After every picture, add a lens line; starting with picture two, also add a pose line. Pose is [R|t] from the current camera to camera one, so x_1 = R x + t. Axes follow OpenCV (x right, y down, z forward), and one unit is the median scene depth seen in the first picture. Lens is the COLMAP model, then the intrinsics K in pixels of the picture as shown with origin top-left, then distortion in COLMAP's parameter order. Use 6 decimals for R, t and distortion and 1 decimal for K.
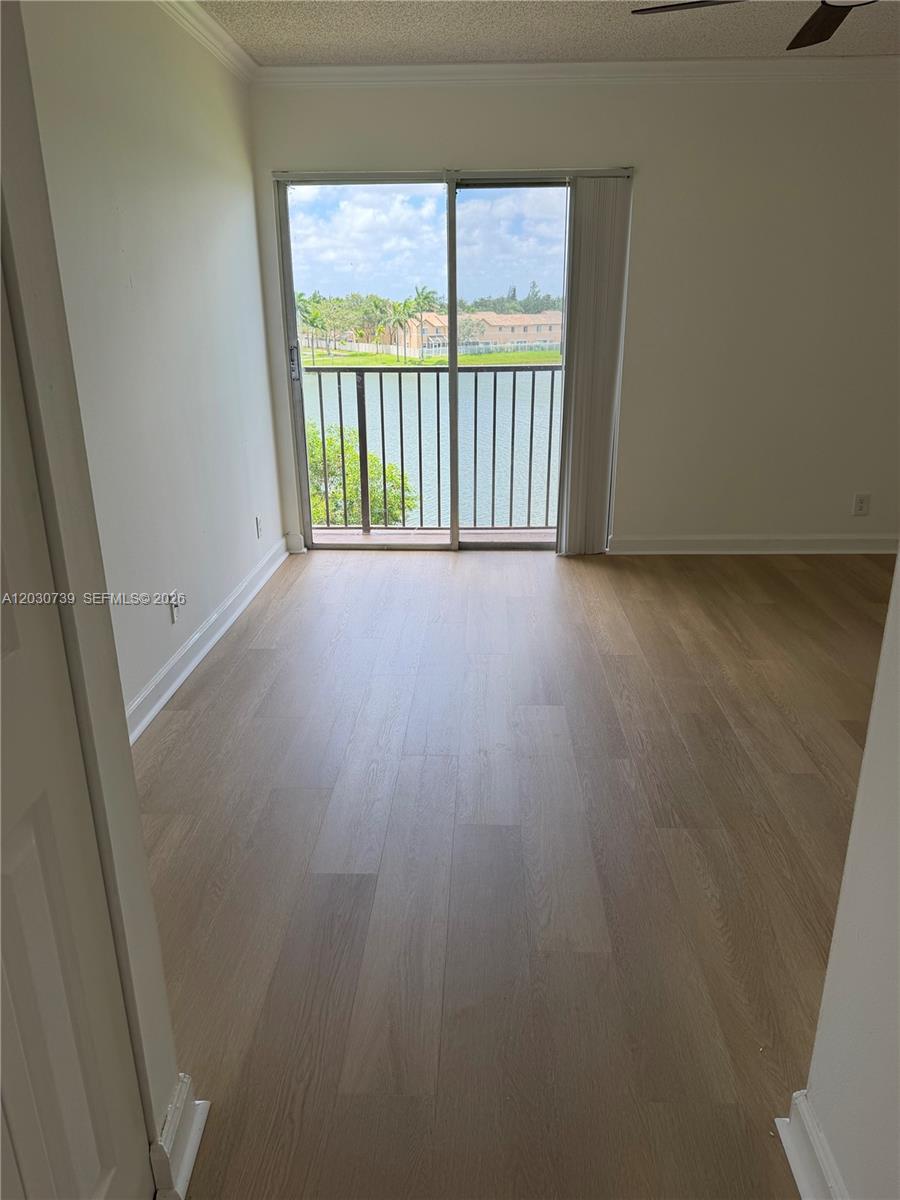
lens RADIAL K [[847.5, 0, 456.0], [0, 847.5, 604.7], [0, 0, 1]] dist [0.070228, -0.069409]
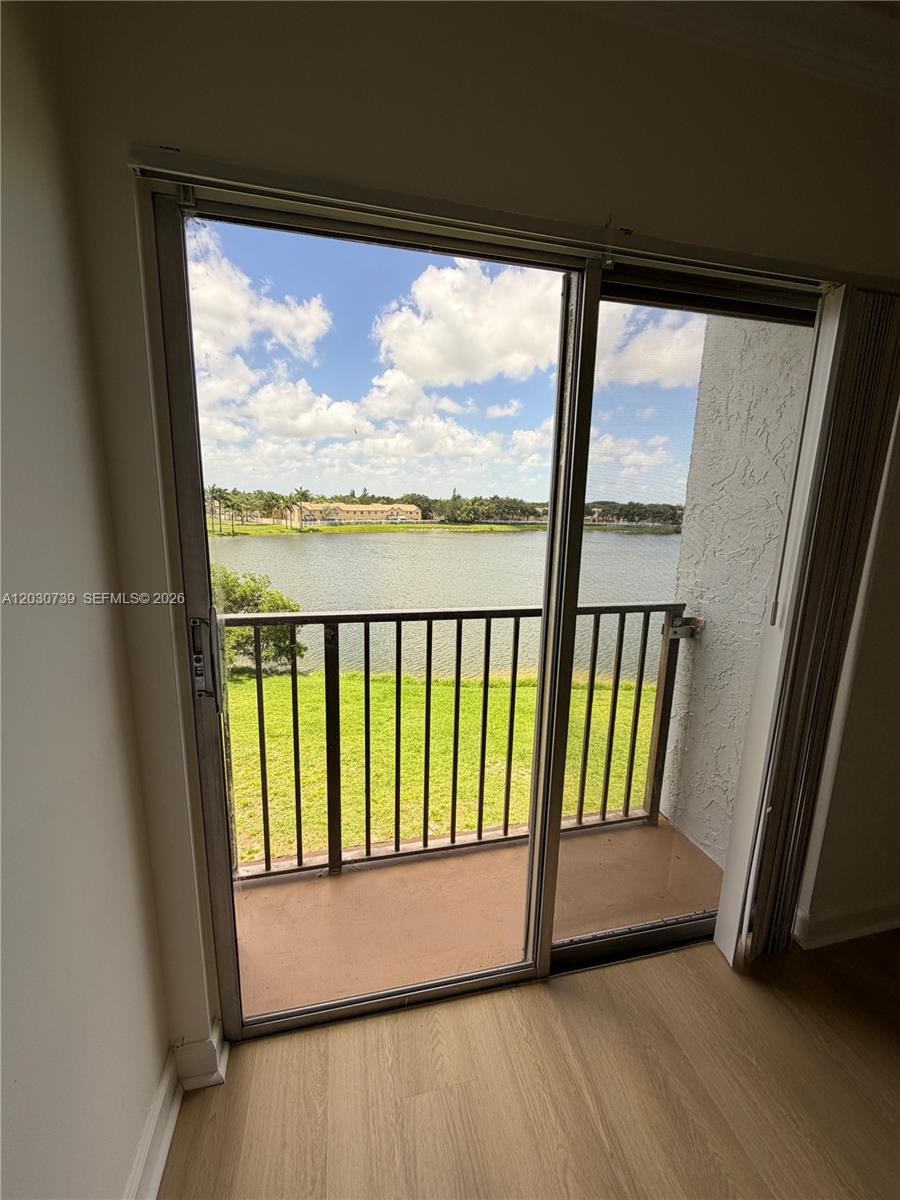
lens RADIAL K [[479.8, 0, 456.8], [0, 479.8, 588.3], [0, 0, 1]] dist [0.001139, -0.000729]
pose [[0.962132, -0.016580, 0.272080, -0.143690], [0.058827, 0.987256, -0.147865, -0.292991], [-0.266162, 0.158271, 0.950846, 0.795744]]
